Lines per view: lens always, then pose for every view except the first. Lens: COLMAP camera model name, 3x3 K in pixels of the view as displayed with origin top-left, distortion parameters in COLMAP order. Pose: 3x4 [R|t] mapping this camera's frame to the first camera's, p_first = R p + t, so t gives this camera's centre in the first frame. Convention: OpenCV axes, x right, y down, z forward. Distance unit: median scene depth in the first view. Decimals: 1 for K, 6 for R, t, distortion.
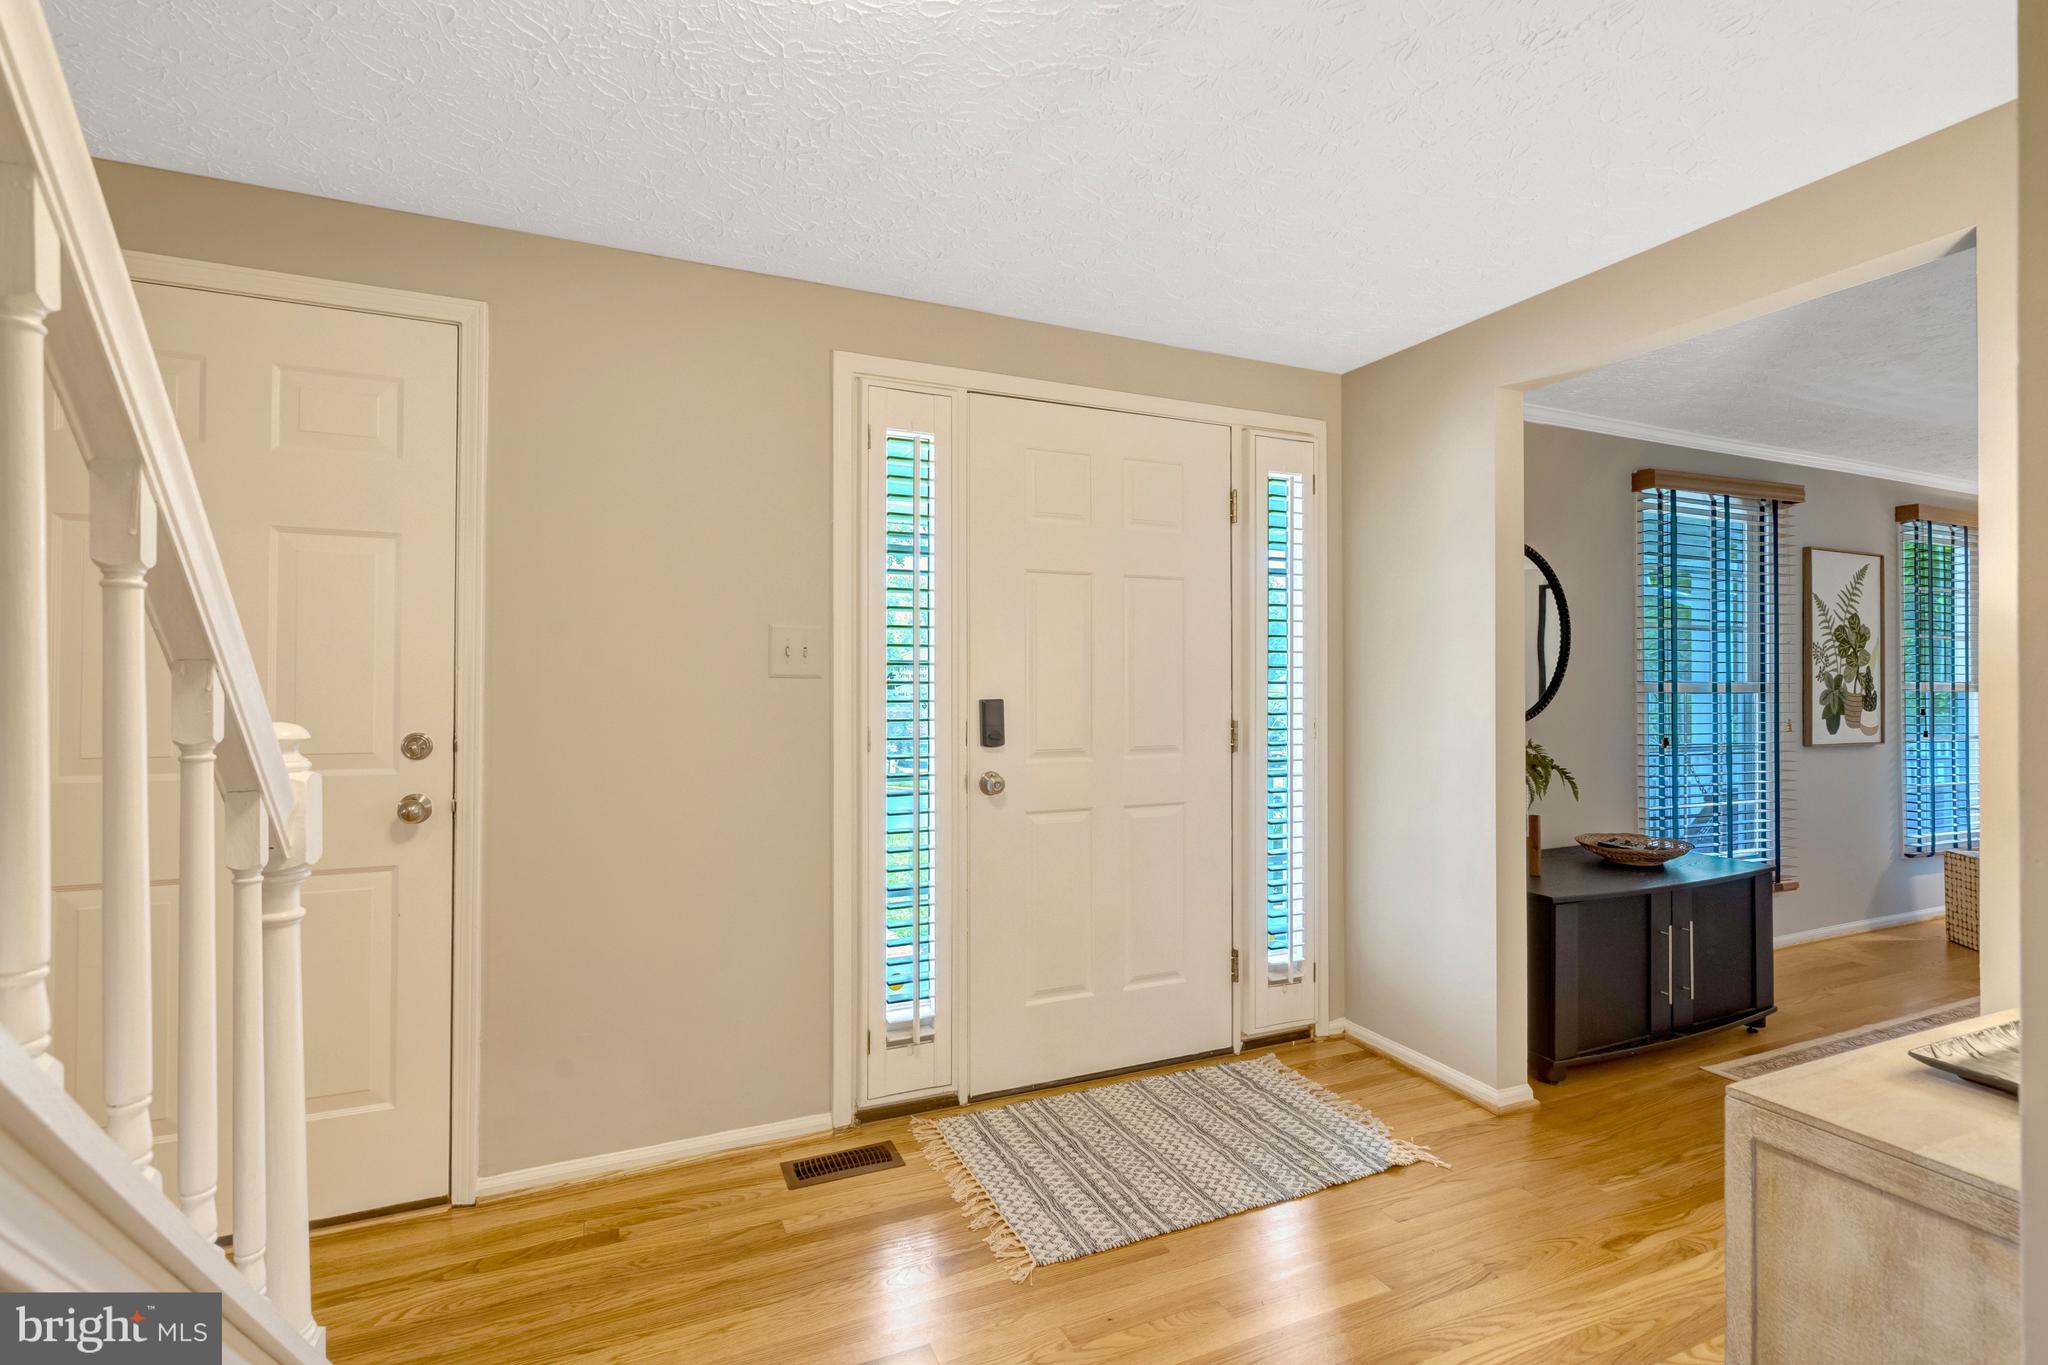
lens RADIAL K [[960.4, 0, 1024.0], [0, 960.4, 682.5], [0, 0, 1]] dist [-0.000028, 0.000035]
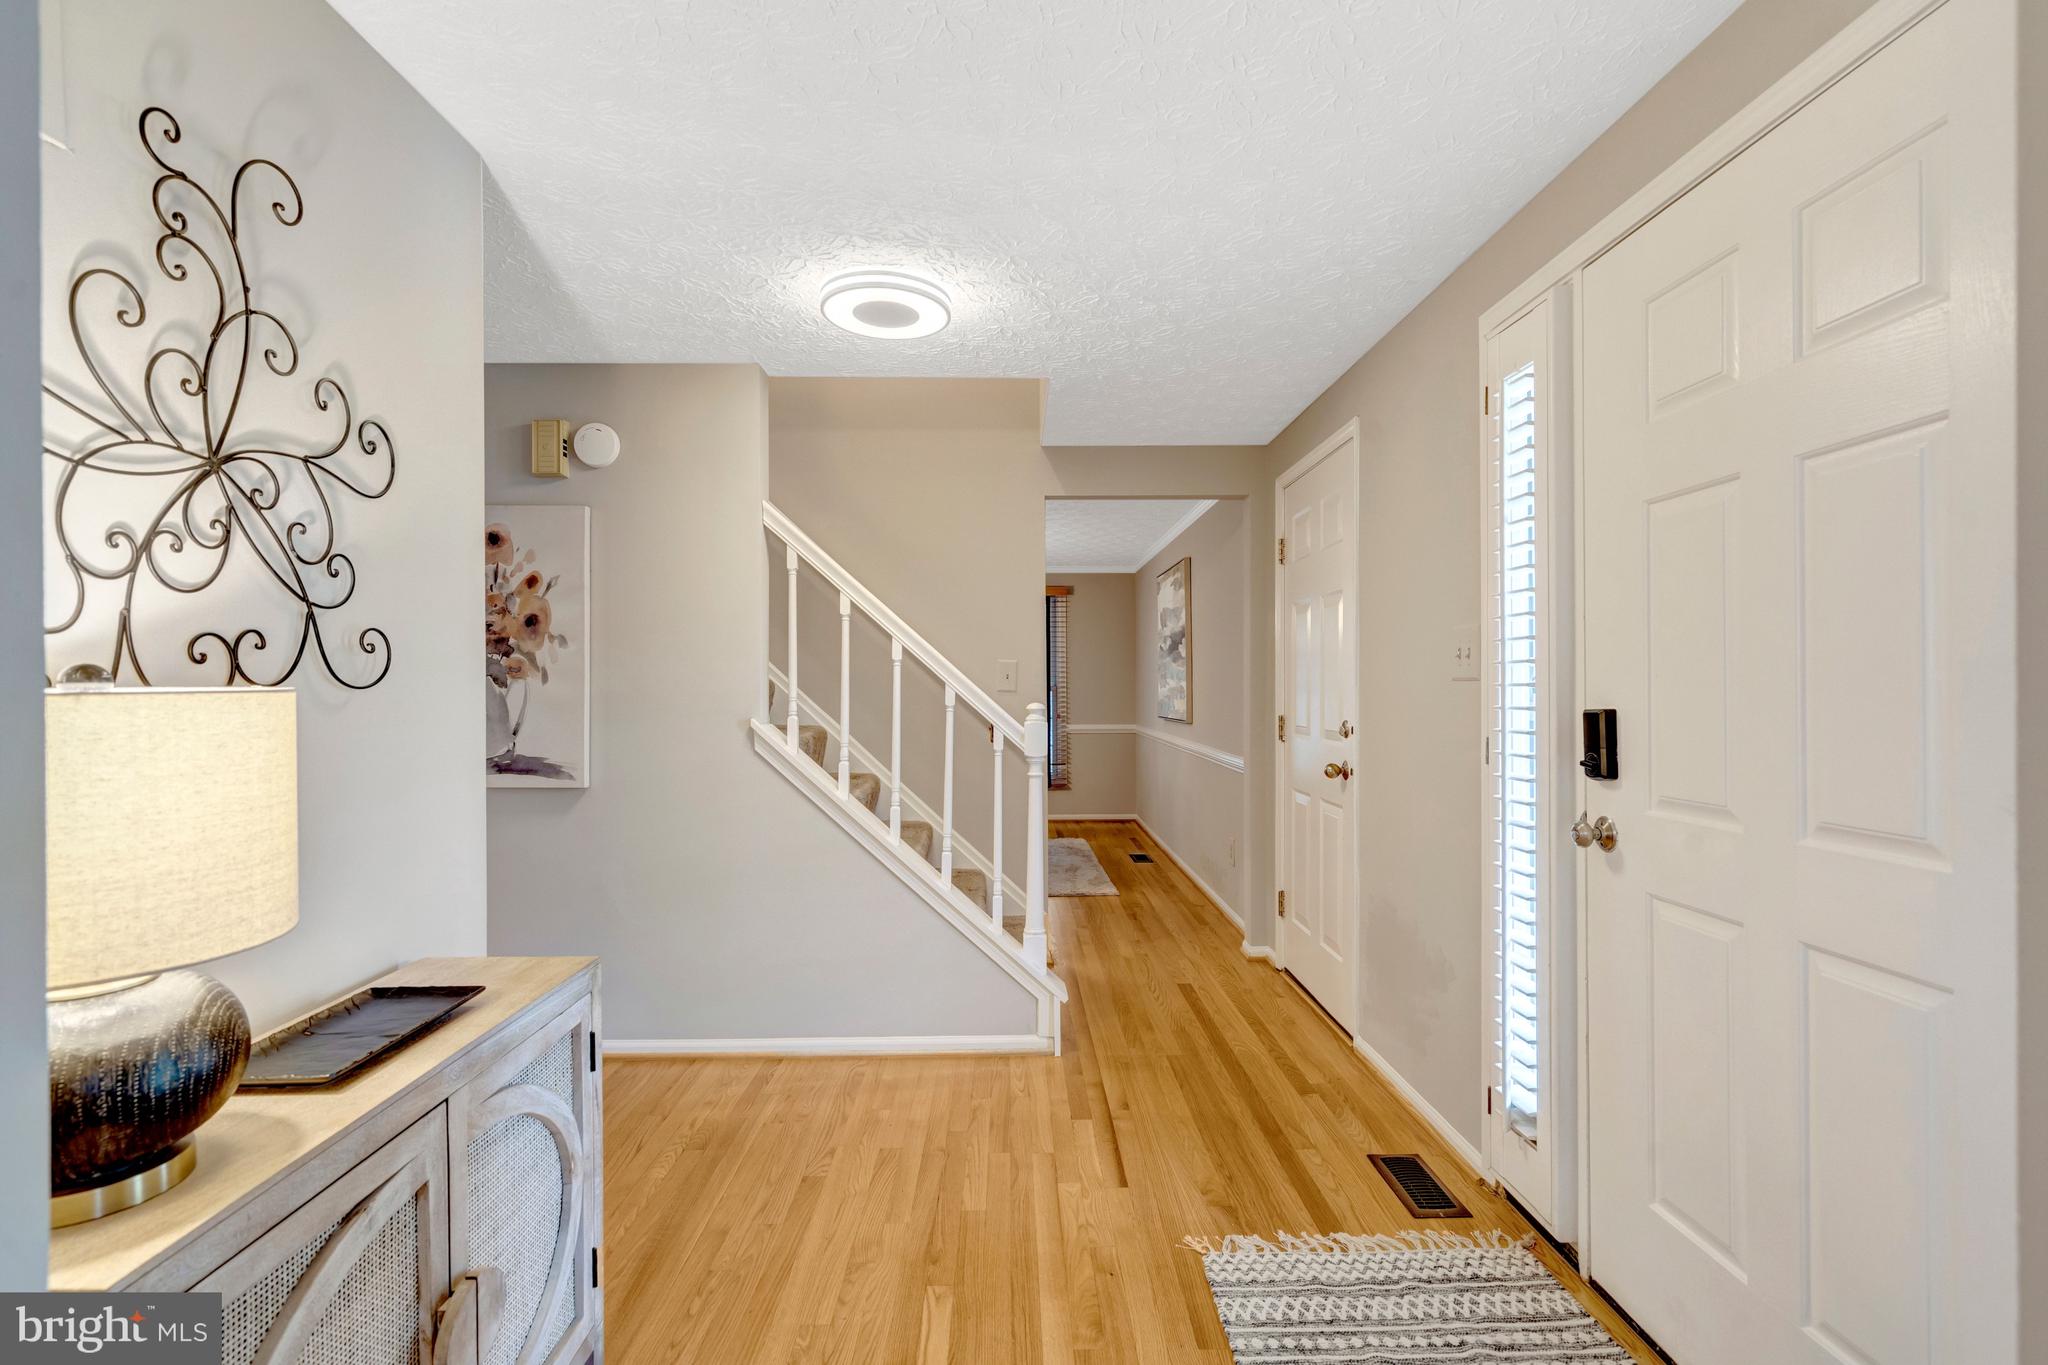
lens RADIAL K [[944.9, 0, 1010.6], [0, 944.9, 672.1], [0, 0, 1]] dist [-0.001038, -0.000040]
pose [[-0.410633, -0.013417, -0.911702, 0.812116], [0.007594, 0.999807, -0.018133, 0.000257], [0.911769, -0.014369, -0.410452, 0.975835]]
